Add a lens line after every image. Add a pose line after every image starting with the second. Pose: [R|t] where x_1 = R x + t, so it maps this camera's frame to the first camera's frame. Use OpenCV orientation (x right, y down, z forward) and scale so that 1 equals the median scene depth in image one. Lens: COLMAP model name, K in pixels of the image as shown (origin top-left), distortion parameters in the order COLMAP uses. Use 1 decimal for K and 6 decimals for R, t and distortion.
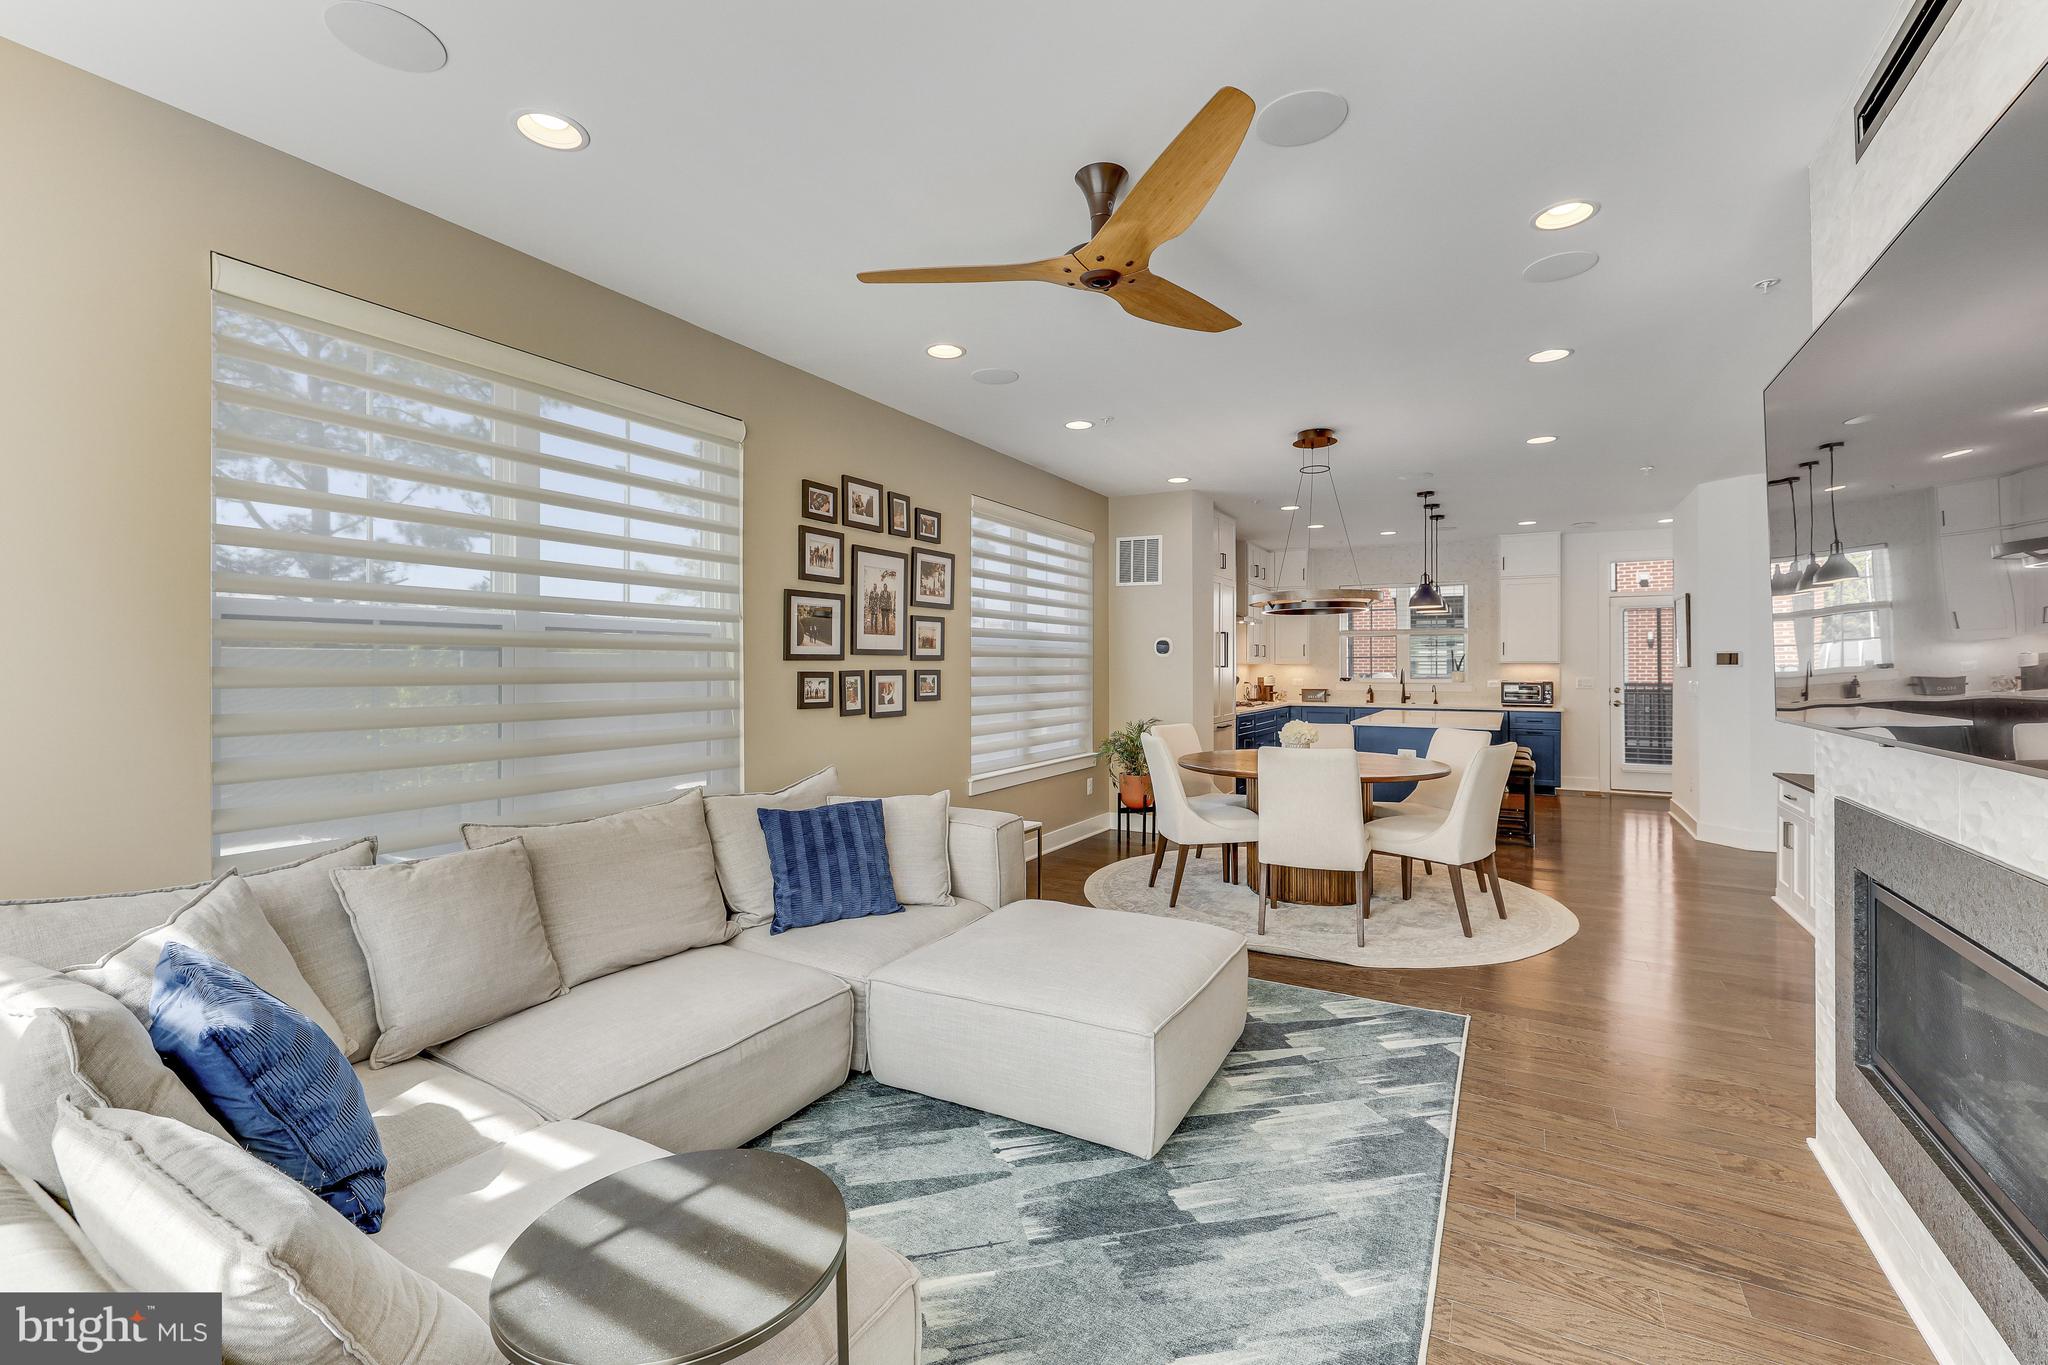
lens RADIAL K [[874.9, 0, 1008.1], [0, 874.9, 665.8], [0, 0, 1]] dist [-0.000611, -0.000030]
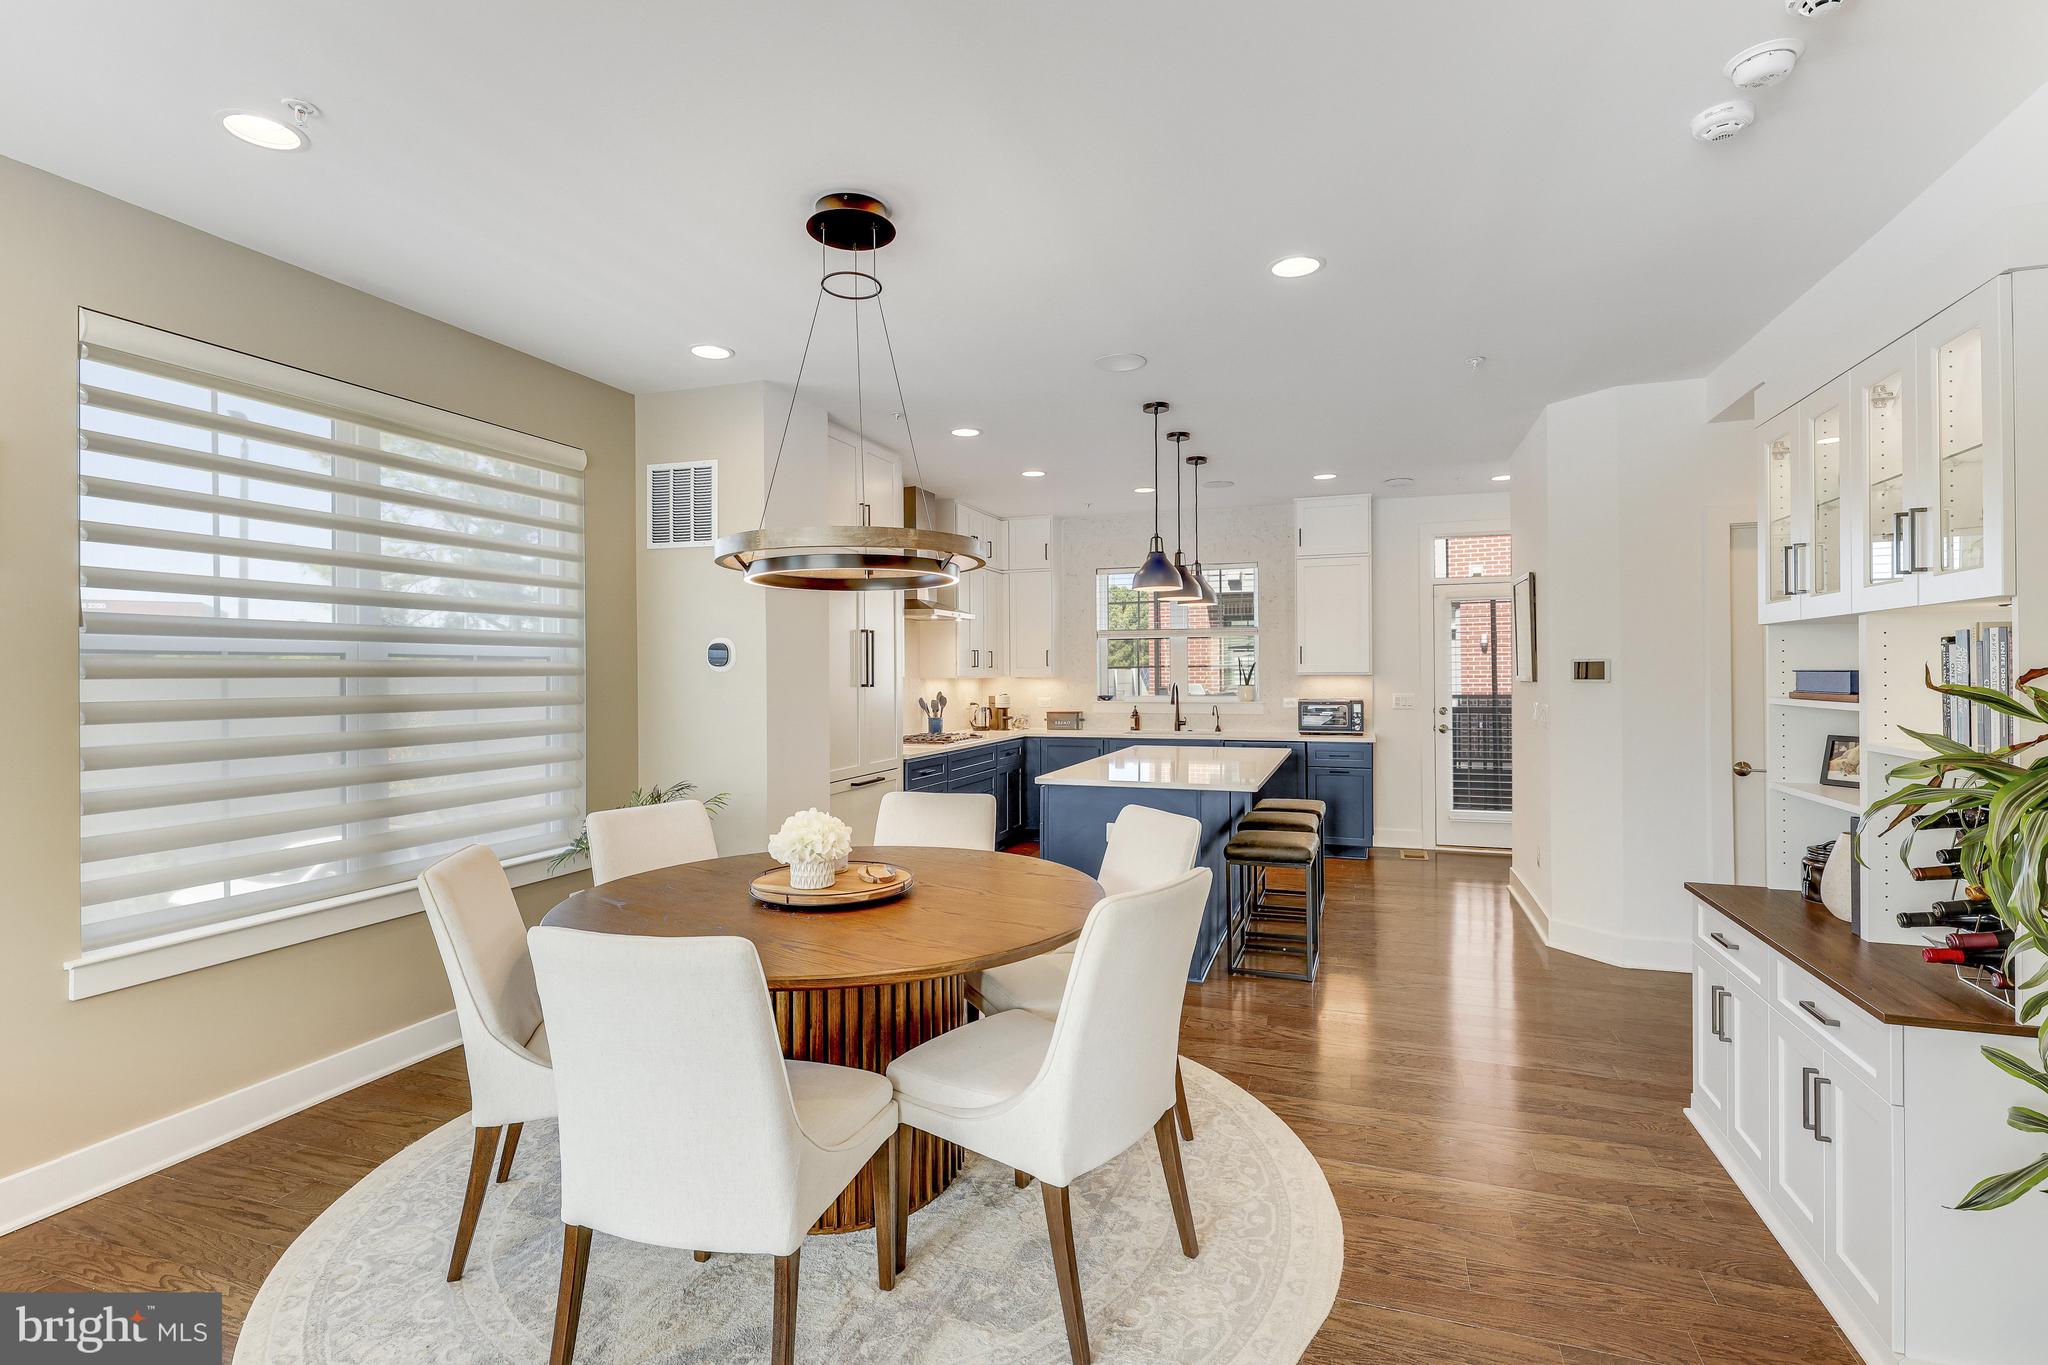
lens RADIAL K [[1042.5, 0, 973.0], [0, 1042.5, 676.4], [0, 0, 1]] dist [0.003350, 0.000698]
pose [[0.984296, -0.006835, 0.176395, 0.166358], [0.006772, 0.999977, 0.000959, -0.005198], [-0.176397, 0.000251, 0.984319, 0.224612]]
